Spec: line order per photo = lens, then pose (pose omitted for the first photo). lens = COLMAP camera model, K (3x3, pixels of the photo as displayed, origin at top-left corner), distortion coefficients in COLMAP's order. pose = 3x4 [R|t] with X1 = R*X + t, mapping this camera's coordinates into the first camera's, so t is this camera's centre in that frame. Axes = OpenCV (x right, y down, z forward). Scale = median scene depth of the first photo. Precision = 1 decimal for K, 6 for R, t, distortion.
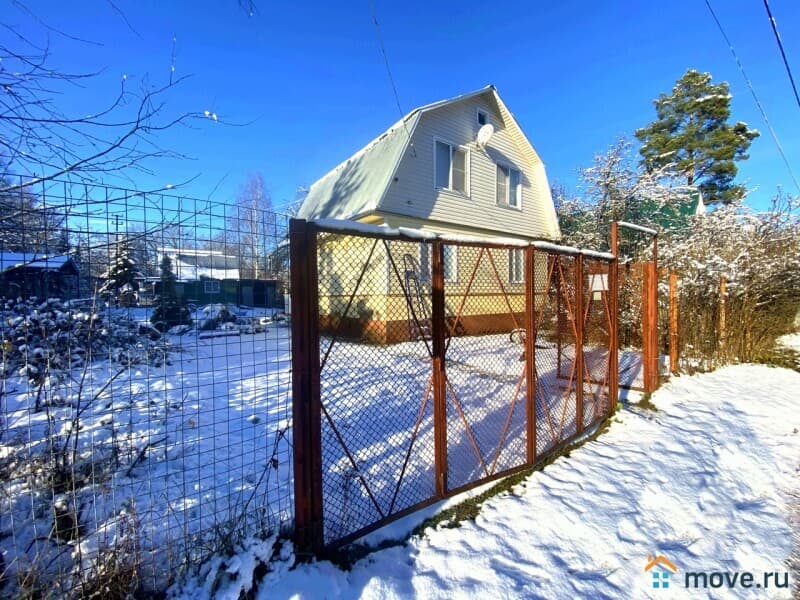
lens RADIAL K [[323.7, 0, 398.6], [0, 323.7, 296.9], [0, 0, 1]] dist [0.033074, -0.027972]
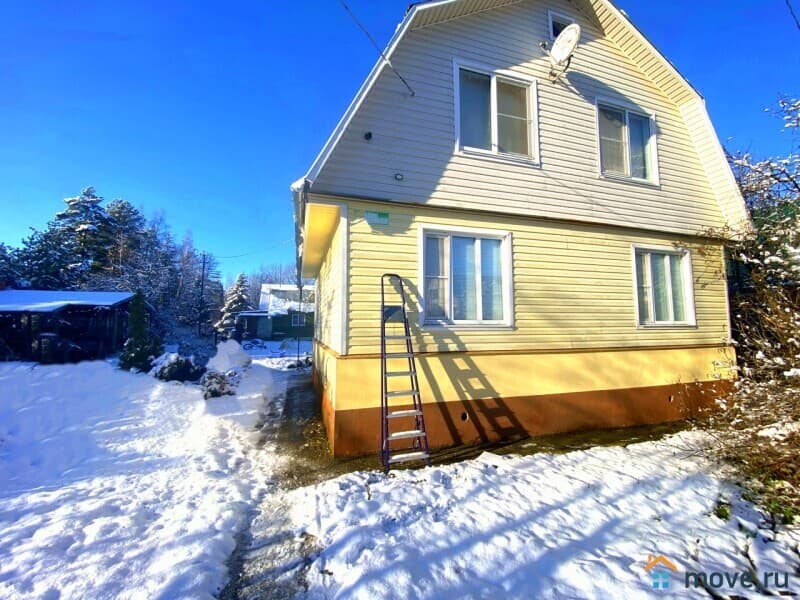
lens RADIAL K [[323.7, 0, 398.6], [0, 323.7, 296.9], [0, 0, 1]] dist [0.033074, -0.027972]
pose [[0.943279, -0.020325, -0.331380, 0.157598], [-0.010541, 0.995788, -0.091079, -0.036655], [0.331835, 0.089406, 0.939091, 0.397079]]
